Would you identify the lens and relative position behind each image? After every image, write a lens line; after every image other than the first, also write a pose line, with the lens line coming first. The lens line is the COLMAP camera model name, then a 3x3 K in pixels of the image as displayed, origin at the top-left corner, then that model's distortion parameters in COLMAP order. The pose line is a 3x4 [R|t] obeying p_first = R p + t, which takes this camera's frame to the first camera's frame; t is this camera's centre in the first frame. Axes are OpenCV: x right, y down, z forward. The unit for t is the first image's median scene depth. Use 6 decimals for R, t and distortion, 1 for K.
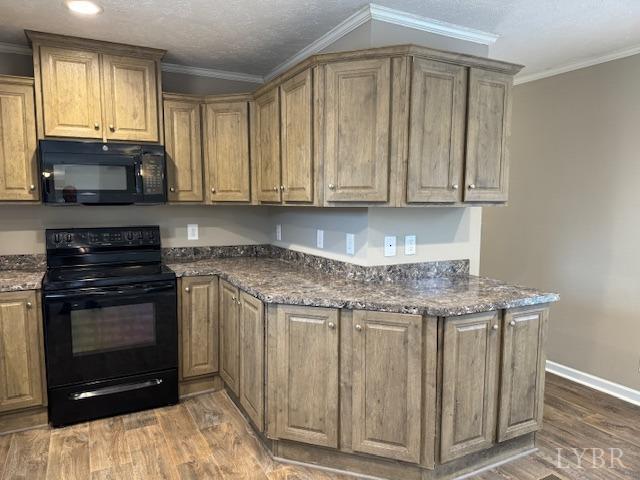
lens RADIAL K [[452.0, 0, 347.2], [0, 452.0, 242.1], [0, 0, 1]] dist [0.056191, -0.047096]
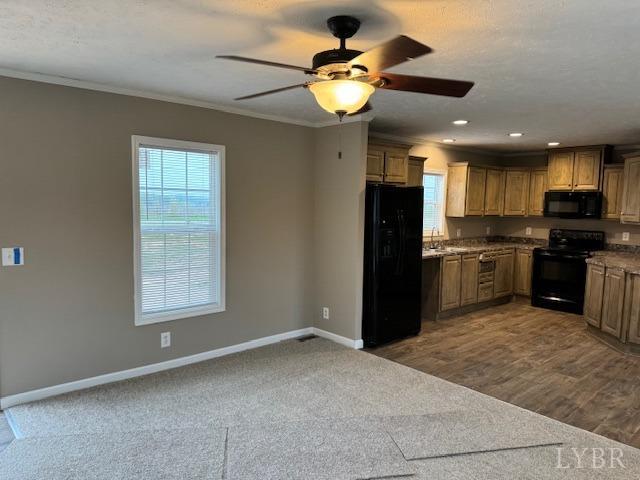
lens RADIAL K [[452.0, 0, 322.5], [0, 452.0, 239.4], [0, 0, 1]] dist [0.056191, -0.047096]
pose [[0.237950, 0.081870, -0.967821, 1.650920], [-0.113649, 0.991943, 0.055968, 0.035140], [0.964605, 0.096674, 0.245338, -0.849009]]
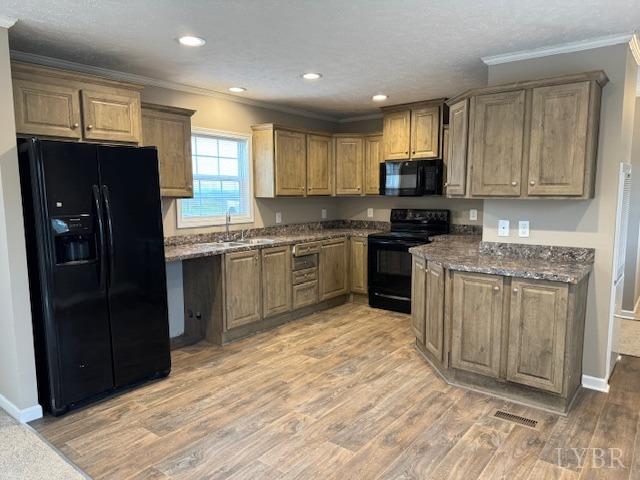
lens RADIAL K [[452.0, 0, 307.5], [0, 452.0, 243.9], [0, 0, 1]] dist [0.056191, -0.047096]
pose [[0.386769, 0.104240, -0.916266, 1.165917], [-0.081119, 0.993585, 0.078795, -0.004640], [0.918602, 0.043851, 0.392744, -0.048983]]
